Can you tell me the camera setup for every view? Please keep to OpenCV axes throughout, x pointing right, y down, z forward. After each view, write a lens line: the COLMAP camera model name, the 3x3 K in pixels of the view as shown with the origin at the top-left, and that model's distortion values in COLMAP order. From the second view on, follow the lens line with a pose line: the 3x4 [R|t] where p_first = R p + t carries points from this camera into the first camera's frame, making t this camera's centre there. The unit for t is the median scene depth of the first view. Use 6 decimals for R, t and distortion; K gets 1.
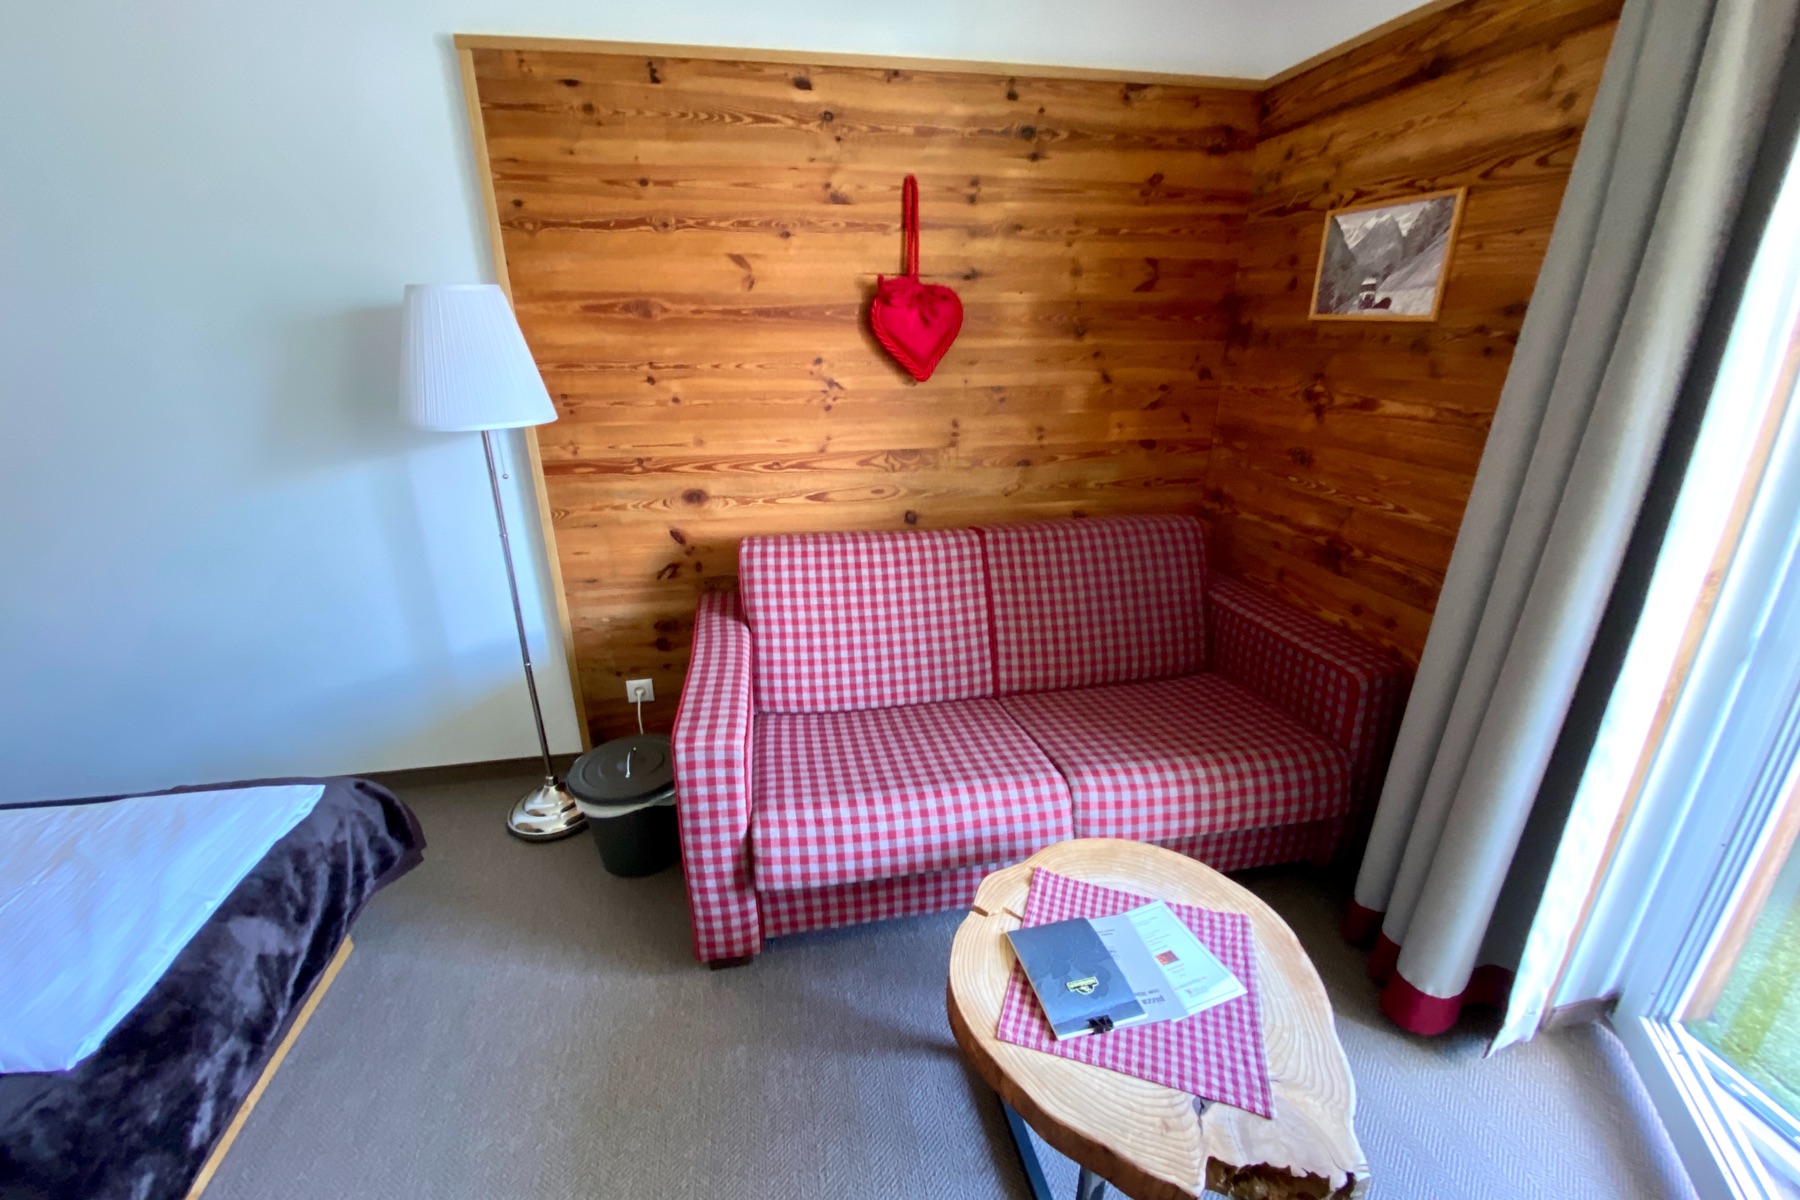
lens RADIAL K [[735.1, 0, 898.1], [0, 735.1, 608.2], [0, 0, 1]] dist [0.020668, -0.025130]
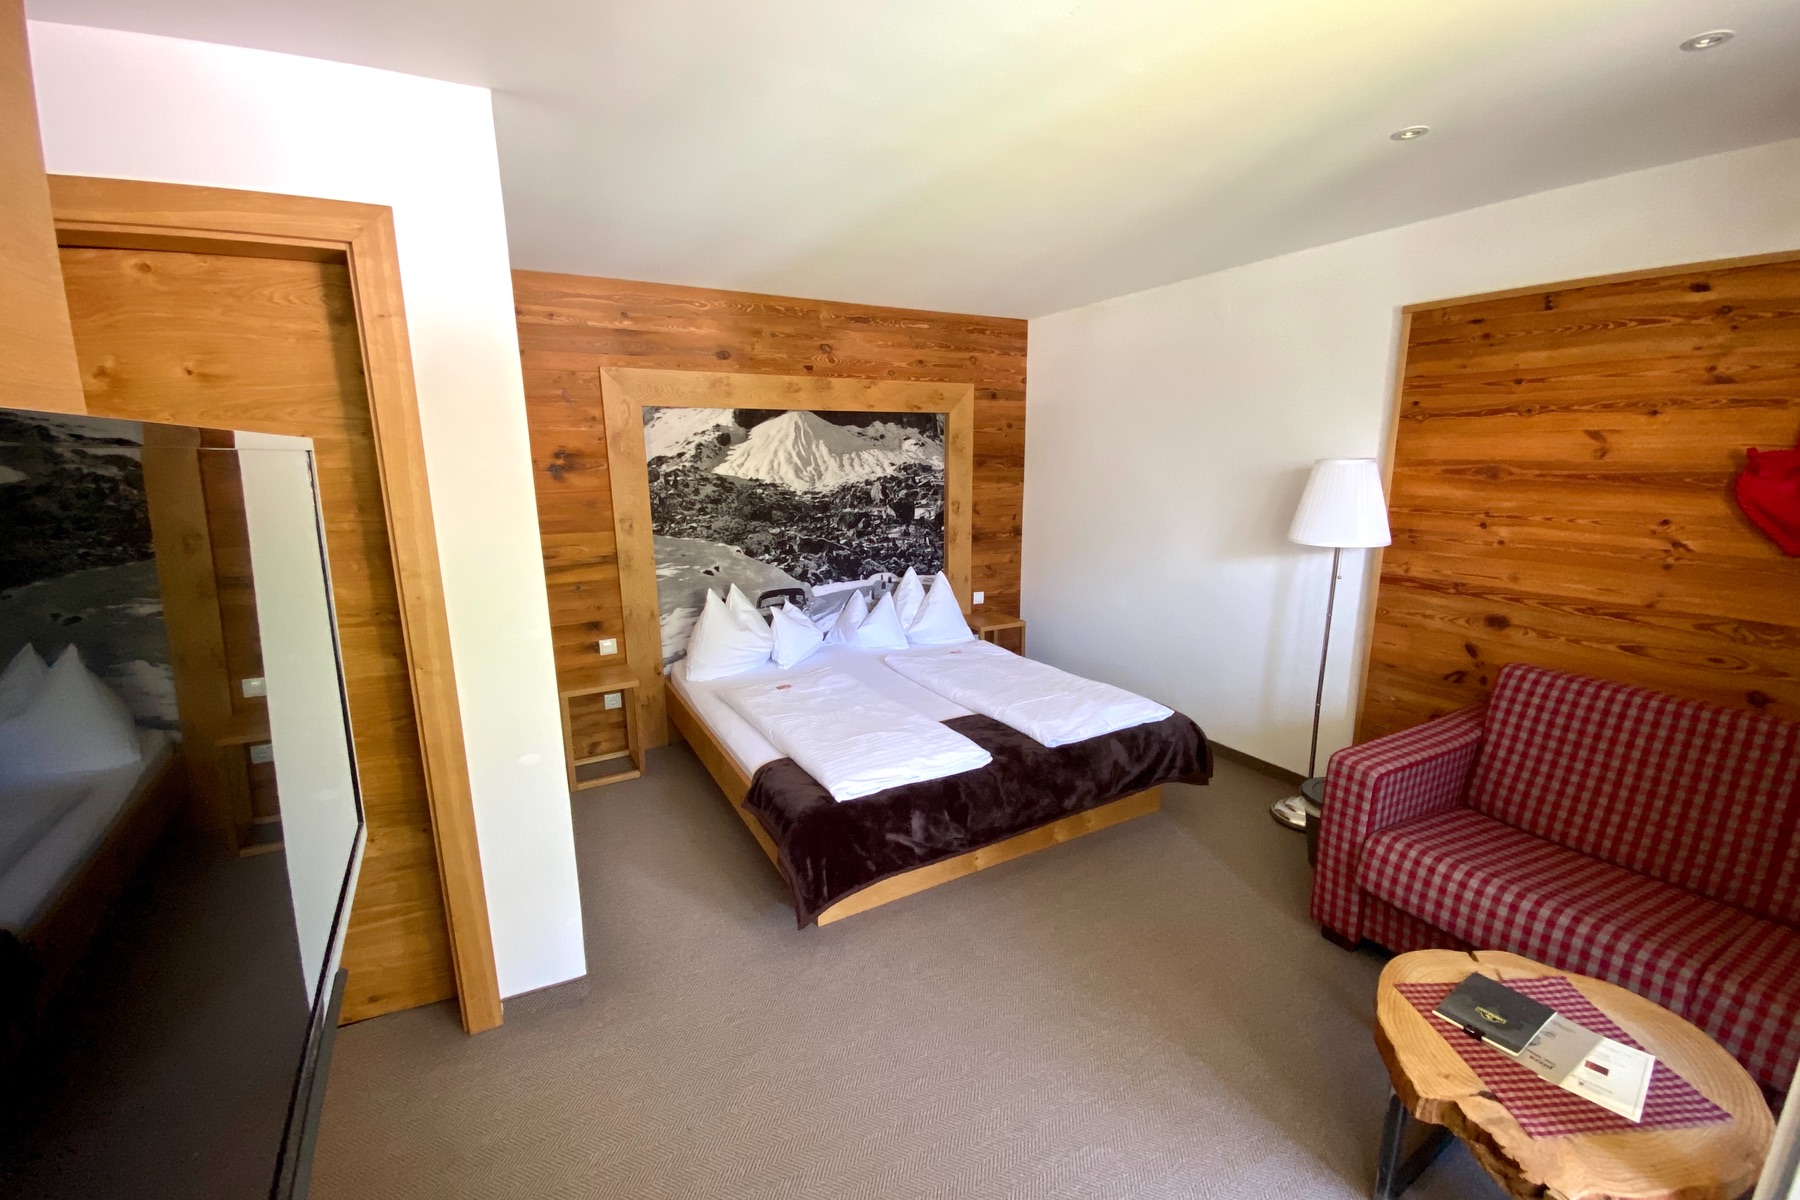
lens RADIAL K [[758.0, 0, 898.3], [0, 758.0, 623.2], [0, 0, 1]] dist [-0.000014, -0.000136]
pose [[0.333424, 0.216165, -0.917661, 0.586493], [-0.319086, 0.941789, 0.105911, 0.032736], [0.887137, 0.257499, 0.382990, -0.361562]]
